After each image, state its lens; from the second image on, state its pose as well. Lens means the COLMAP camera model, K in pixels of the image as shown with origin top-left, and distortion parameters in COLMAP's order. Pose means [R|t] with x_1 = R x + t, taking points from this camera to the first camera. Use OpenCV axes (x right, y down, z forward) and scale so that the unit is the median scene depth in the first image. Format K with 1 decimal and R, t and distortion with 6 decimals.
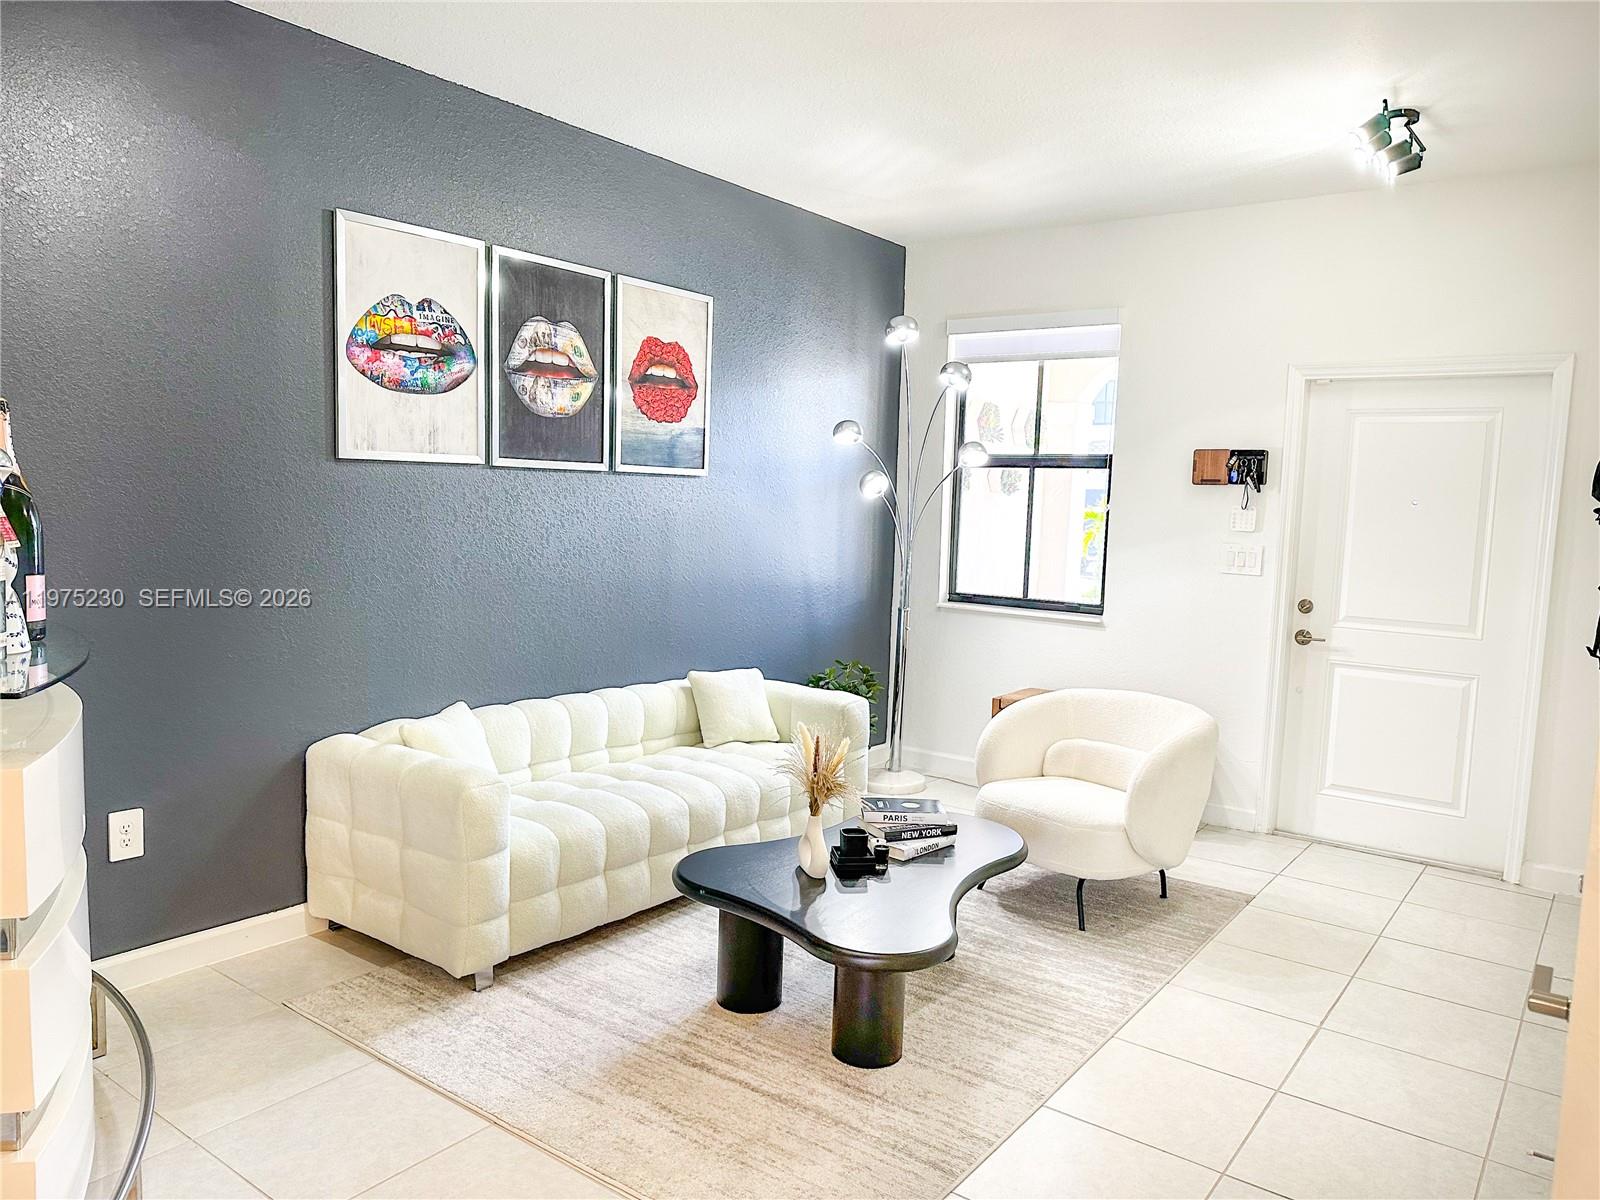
lens RADIAL K [[1120.4, 0, 800.0], [0, 1120.4, 600.0], [0, 0, 1]] dist [0.010769, -0.000389]
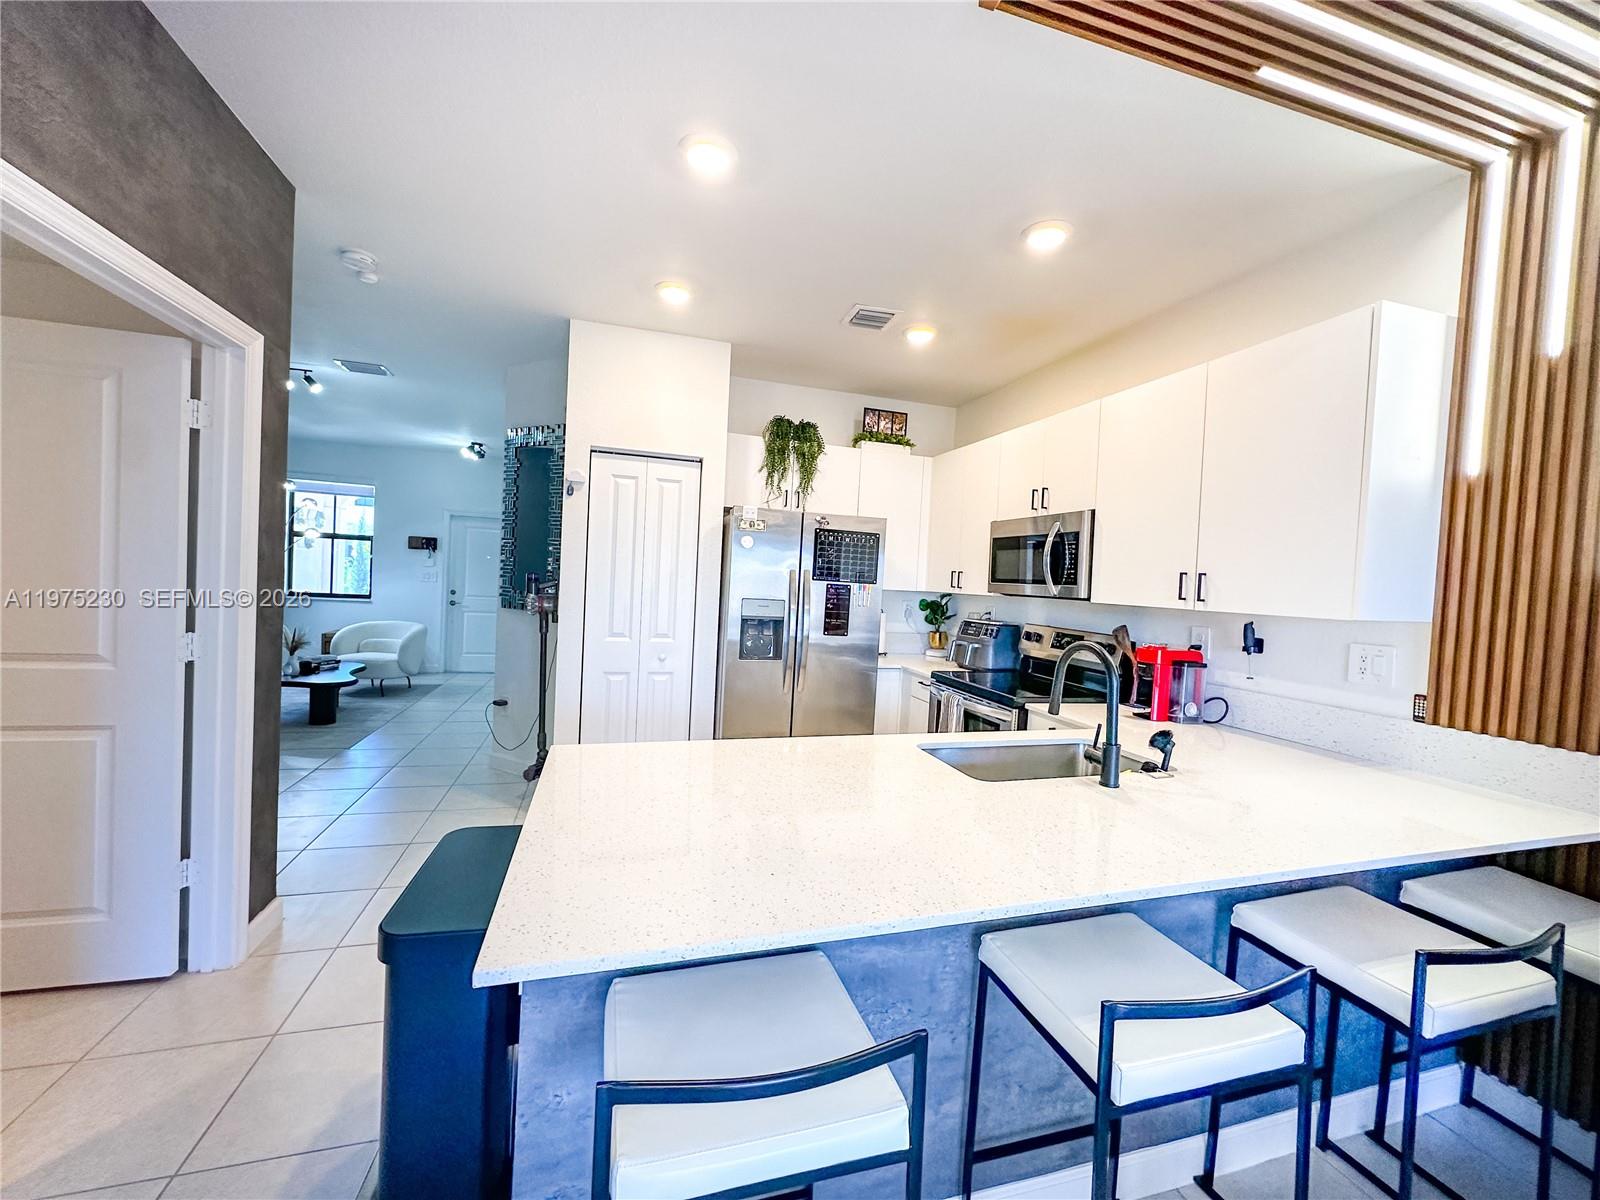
lens RADIAL K [[628.1, 0, 800.0], [0, 628.1, 600.0], [0, 0, 1]] dist [0.000218, -0.000013]
pose [[0.584481, -0.024008, 0.811052, -0.348860], [0.044772, 0.998994, -0.002693, 0.071429], [-0.810171, 0.037886, 0.584968, -0.686605]]
